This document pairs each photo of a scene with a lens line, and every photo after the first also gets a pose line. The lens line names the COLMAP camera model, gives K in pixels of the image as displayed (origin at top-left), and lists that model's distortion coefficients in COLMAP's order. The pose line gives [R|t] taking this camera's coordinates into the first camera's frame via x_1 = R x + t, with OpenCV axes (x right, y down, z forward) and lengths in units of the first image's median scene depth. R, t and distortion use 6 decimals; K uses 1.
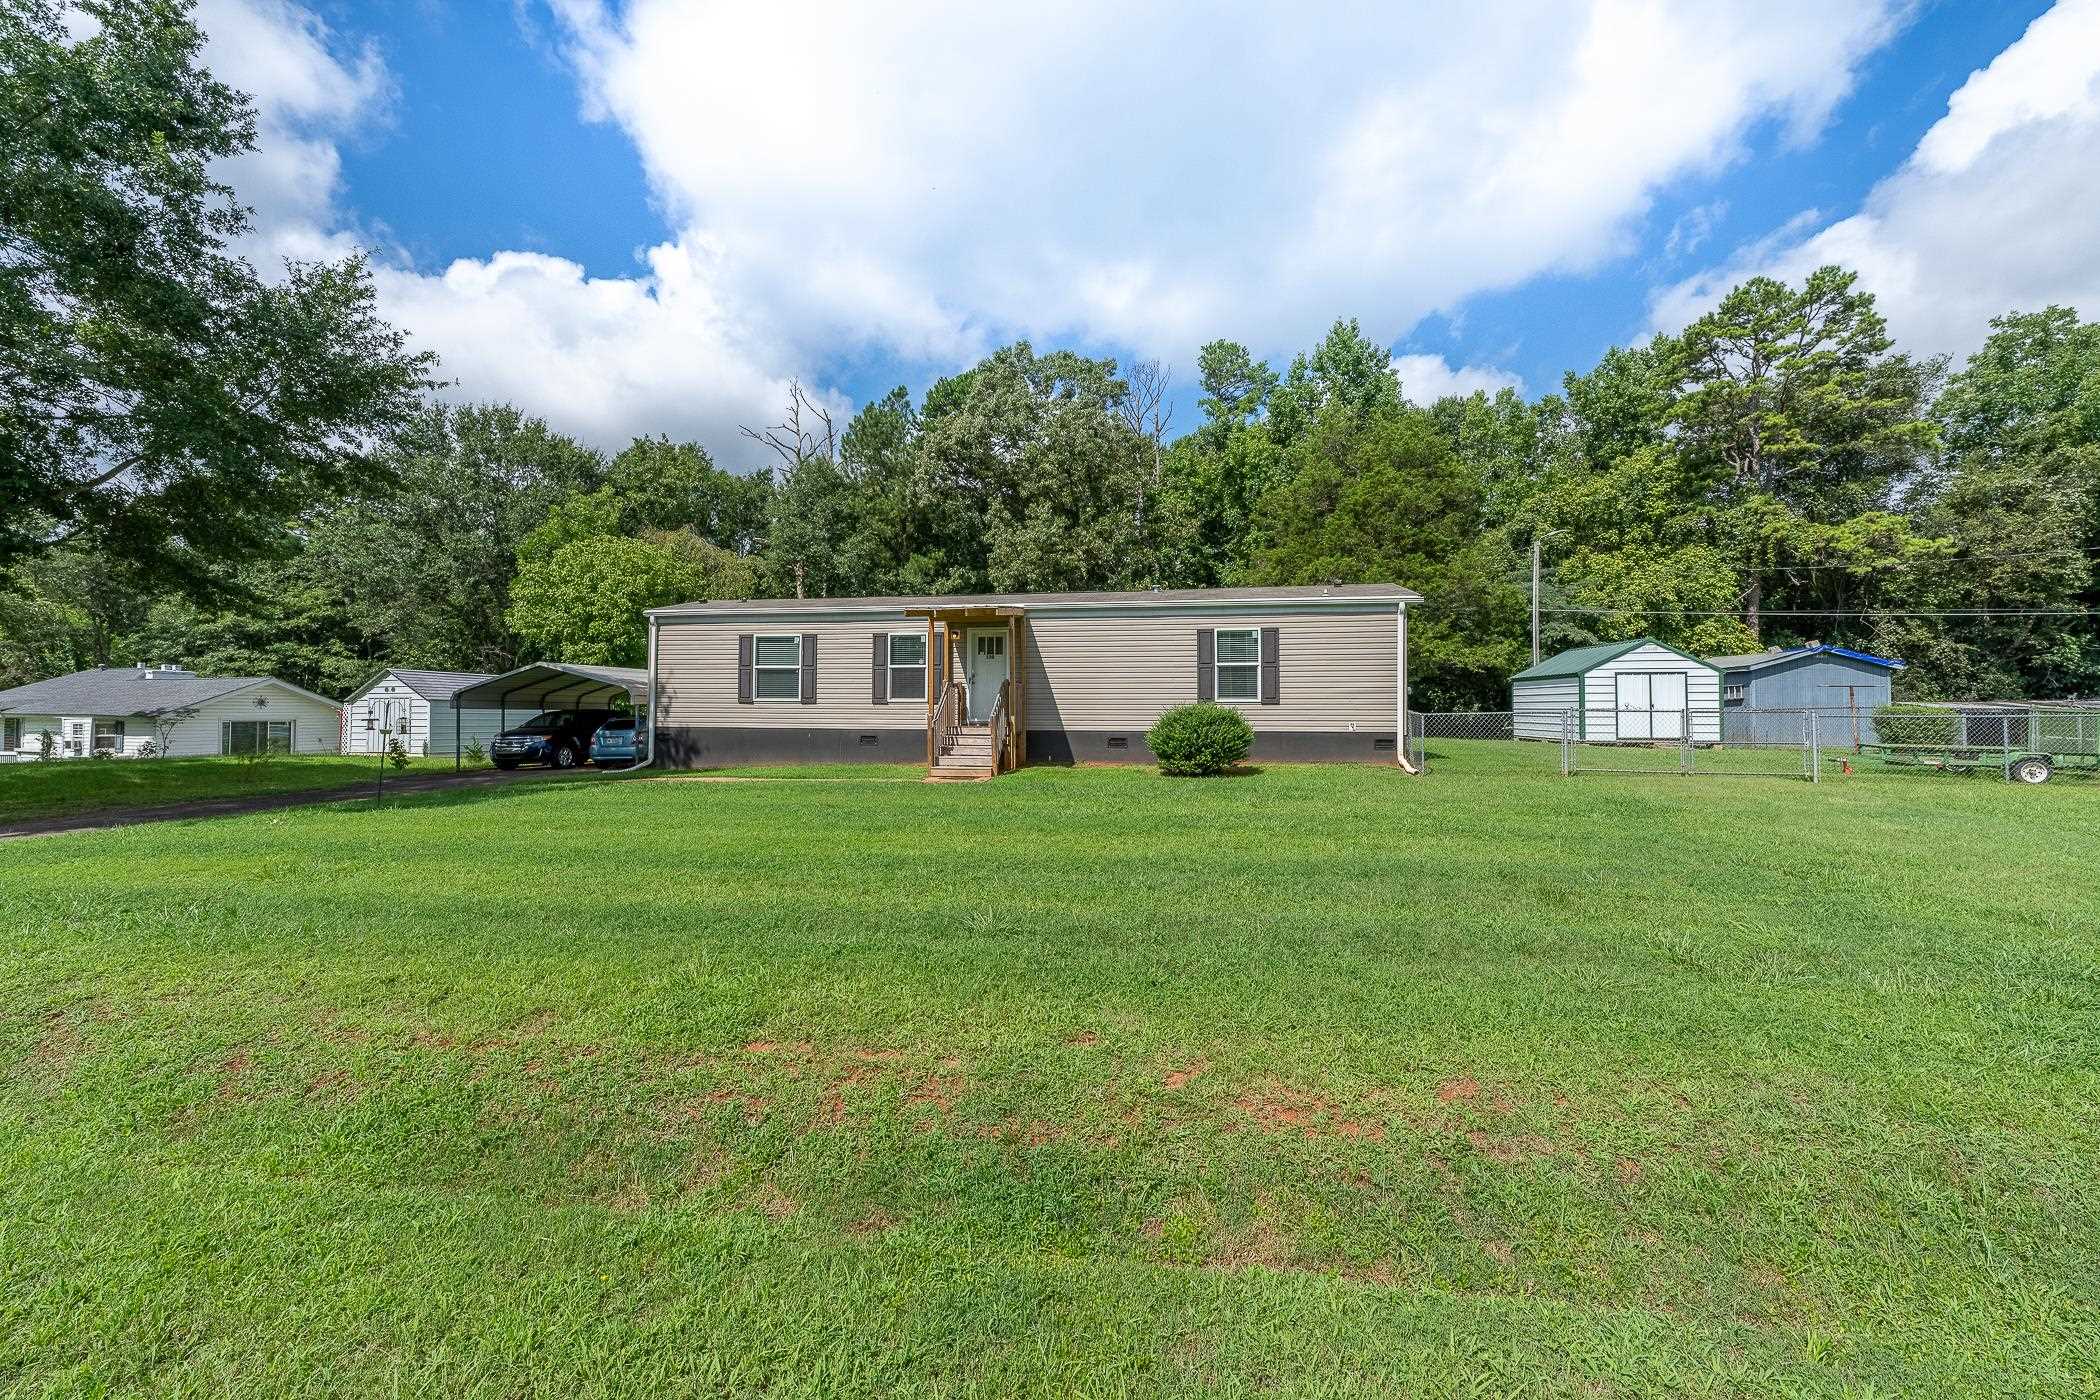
lens RADIAL K [[851.0, 0, 1050.0], [0, 851.0, 700.0], [0, 0, 1]] dist [-0.000465, 0.000215]
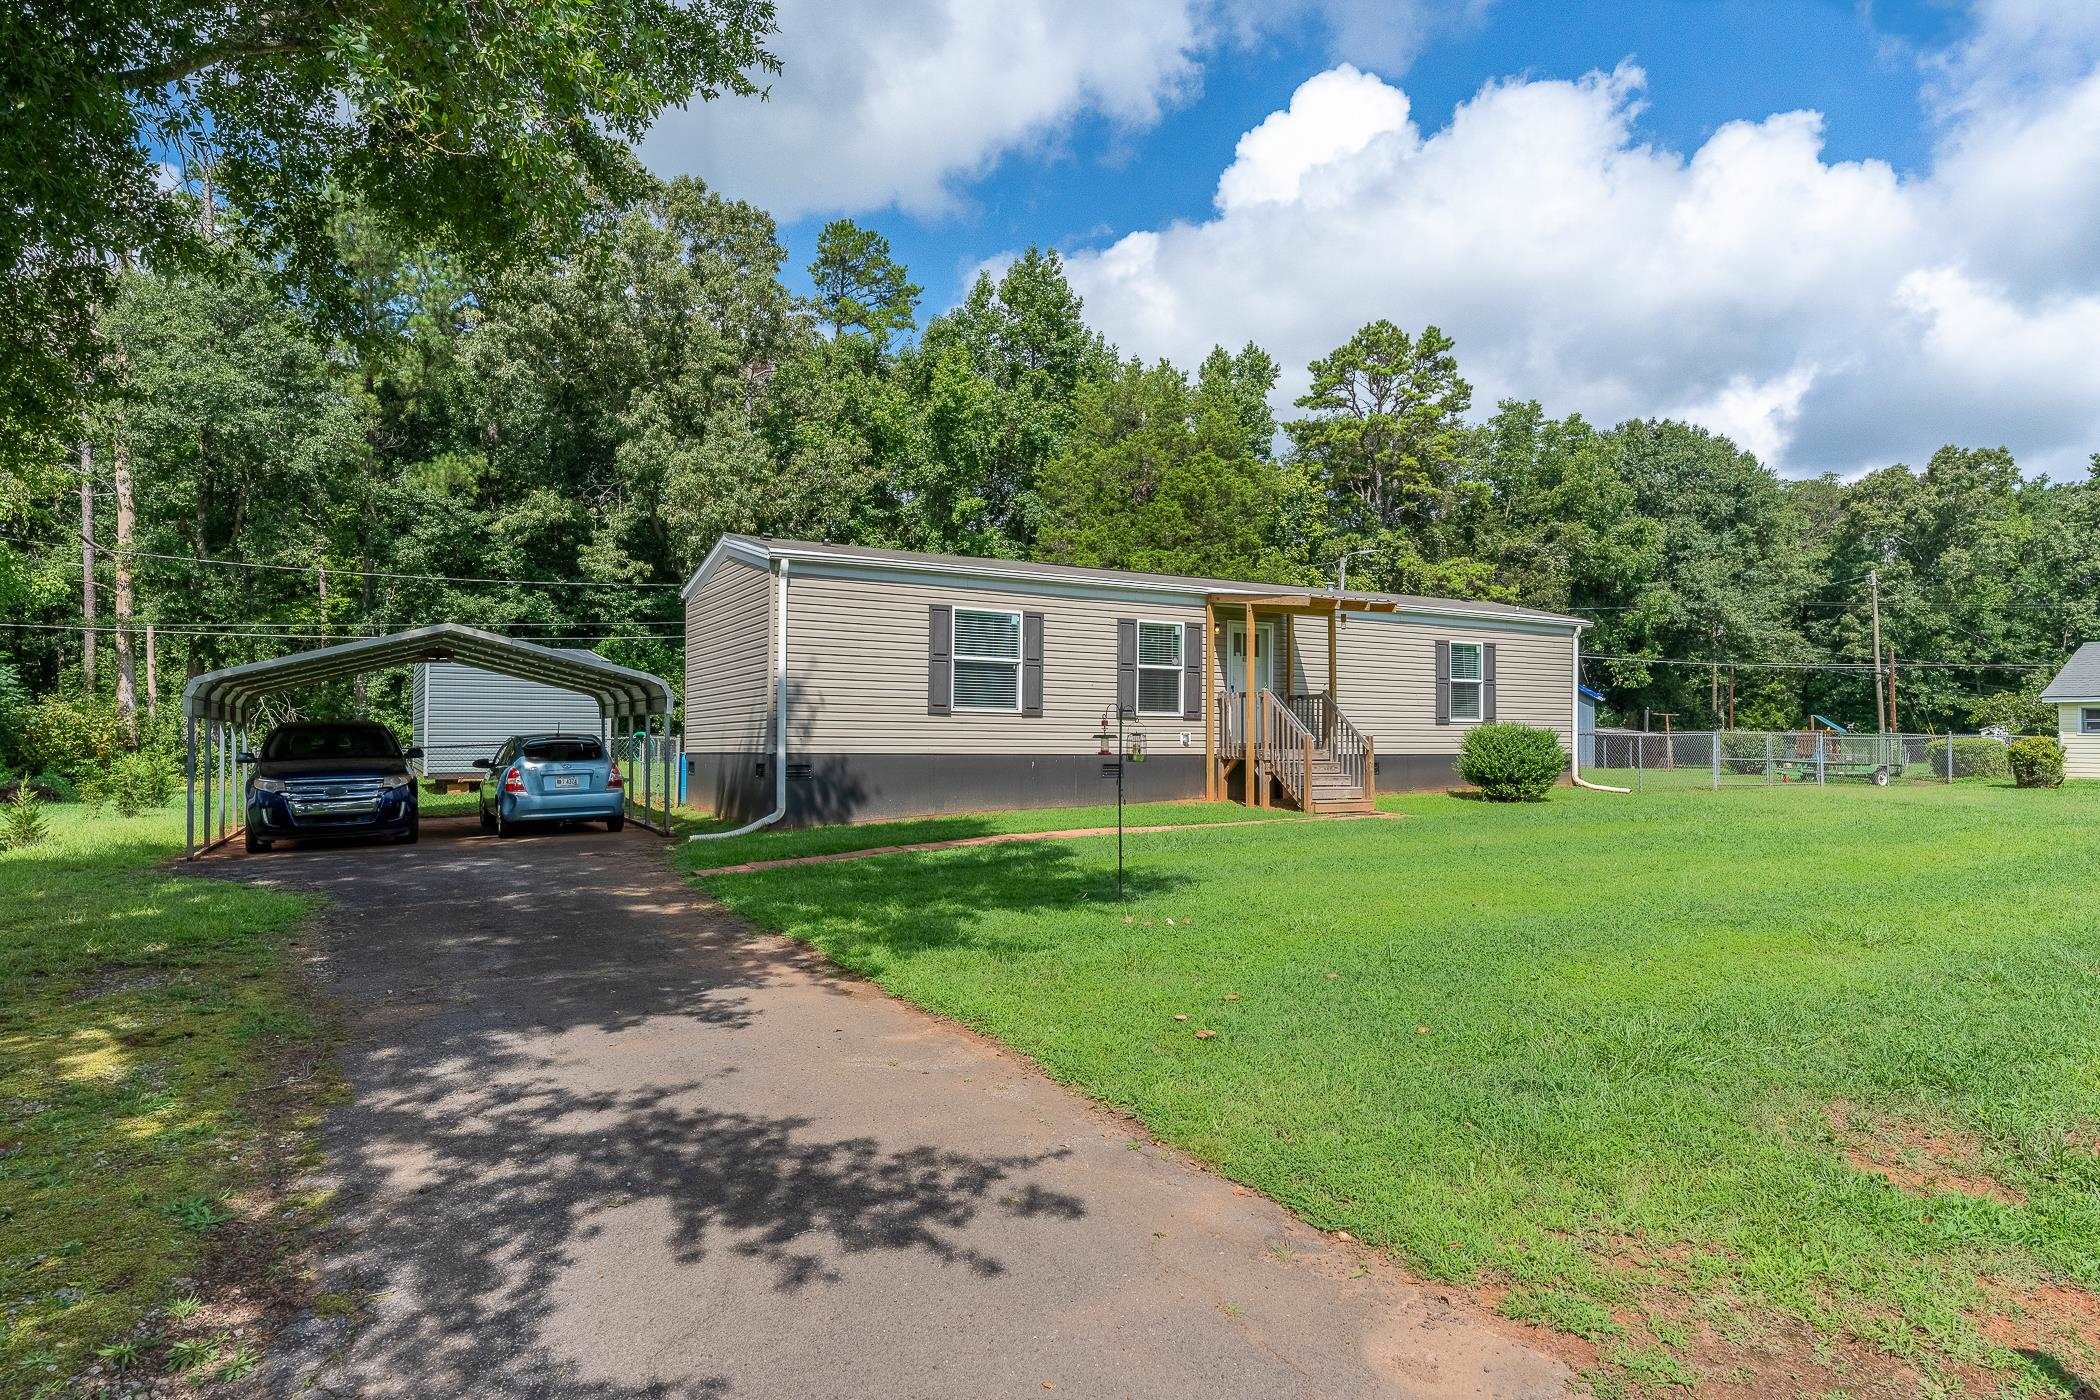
lens RADIAL K [[1213.5, 0, 1050.9], [0, 1213.5, 710.8], [0, 0, 1]] dist [-0.000409, -0.000336]
pose [[0.757364, 0.017108, 0.652769, -0.597172], [-0.011977, 0.999853, -0.012309, 0.007231], [-0.652883, 0.001505, 0.757457, 0.189051]]
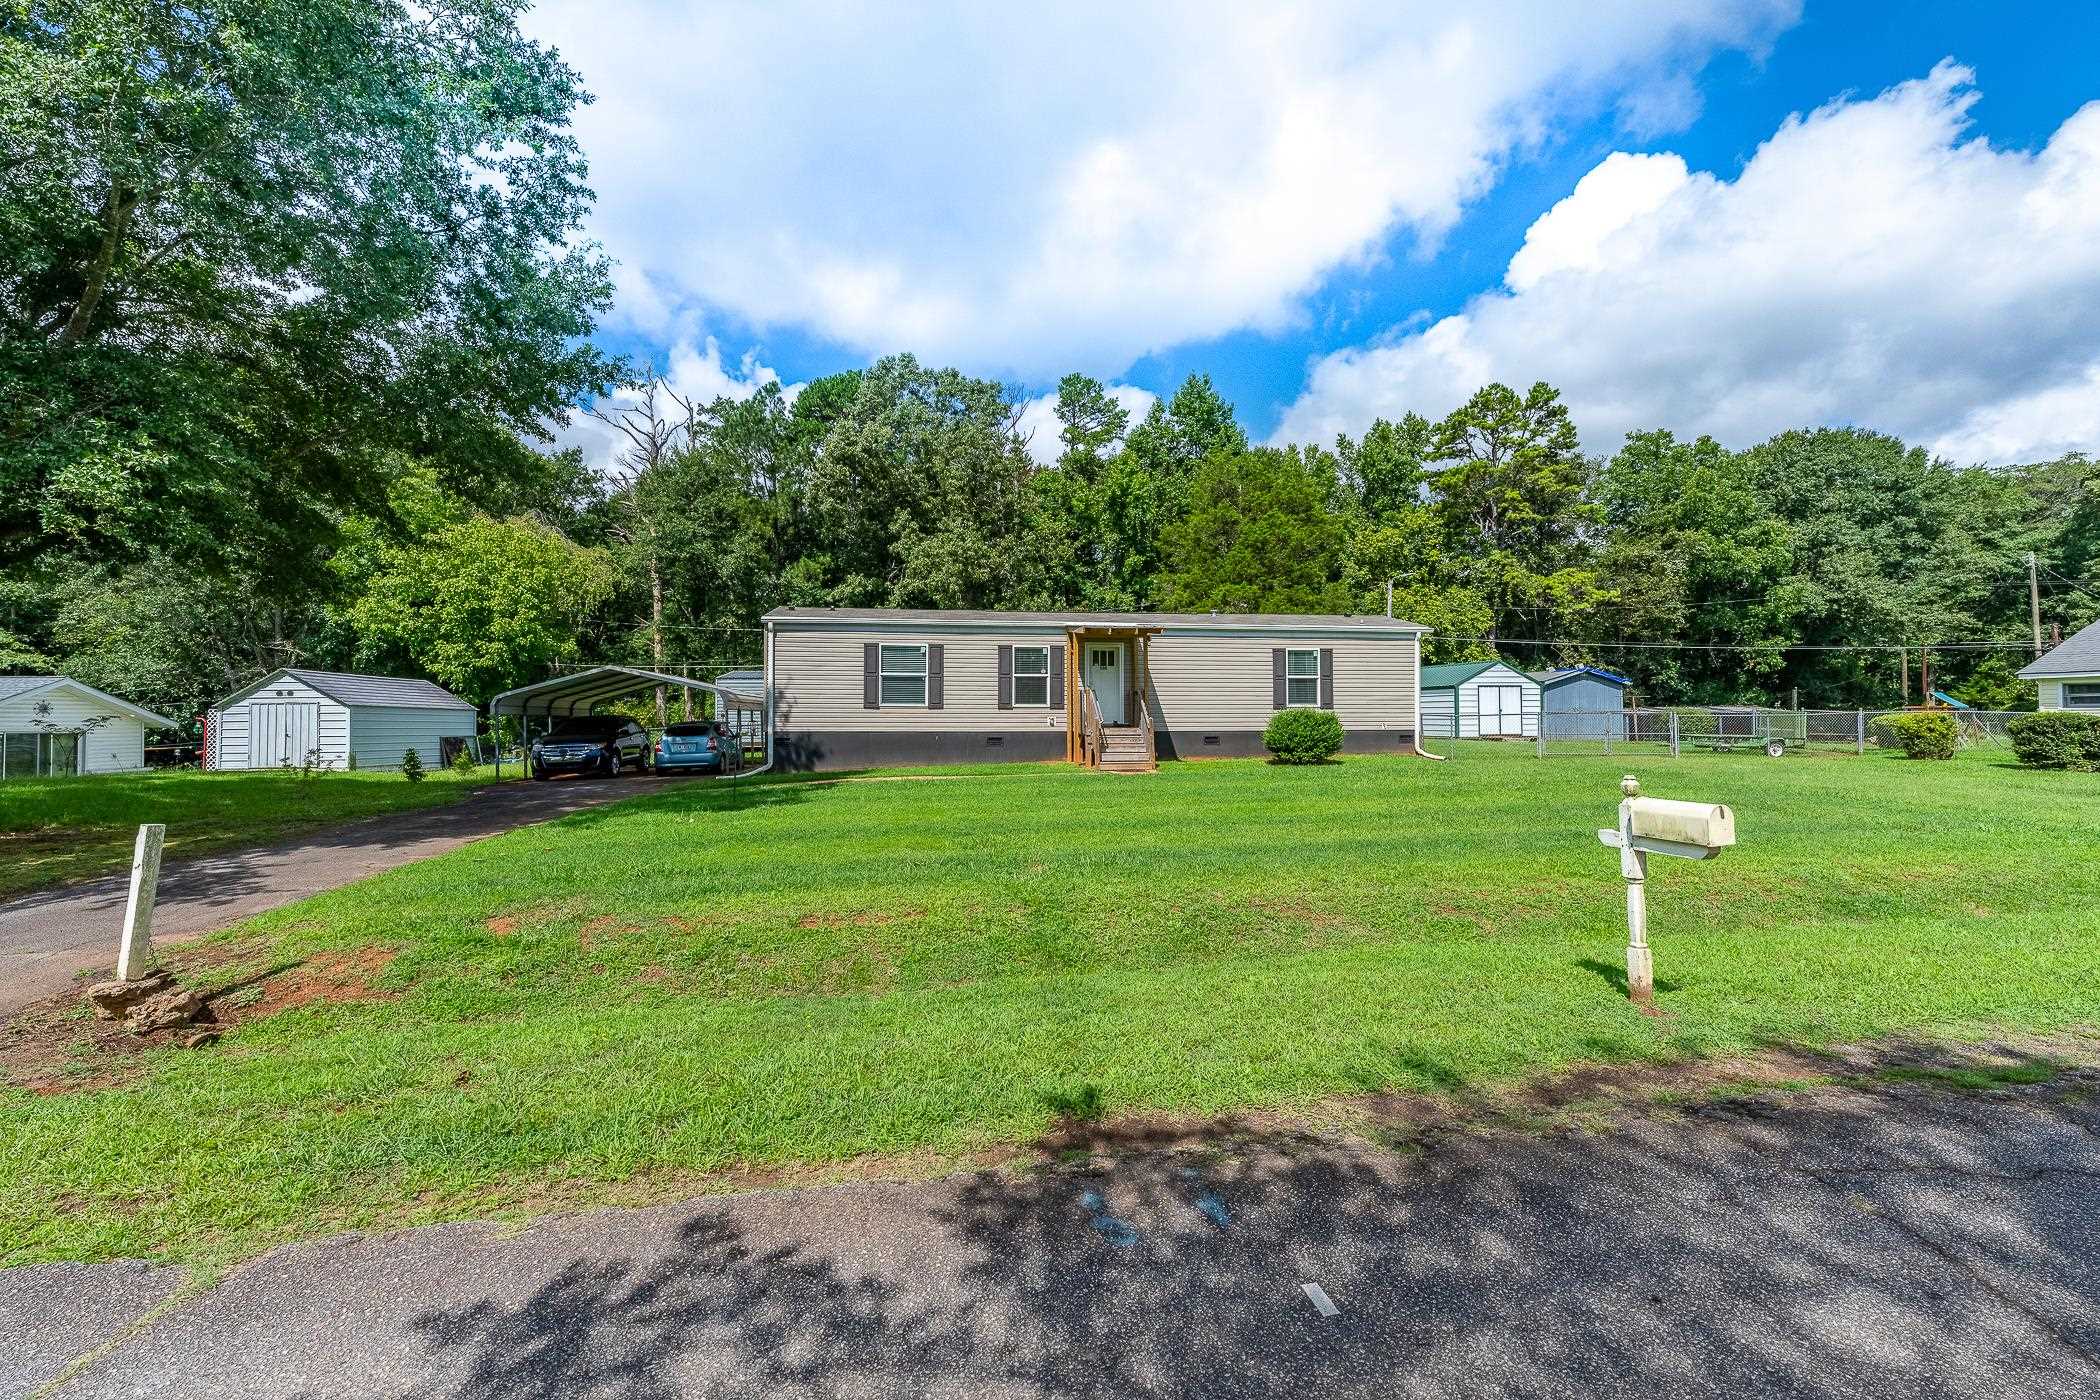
lens RADIAL K [[868.8, 0, 1047.5], [0, 868.8, 710.4], [0, 0, 1]] dist [0.000851, 0.000263]
pose [[0.946655, -0.001135, 0.322246, -0.339972], [0.000356, 0.999997, 0.002477, 0.002558], [-0.322248, -0.002230, 0.946653, -0.057199]]
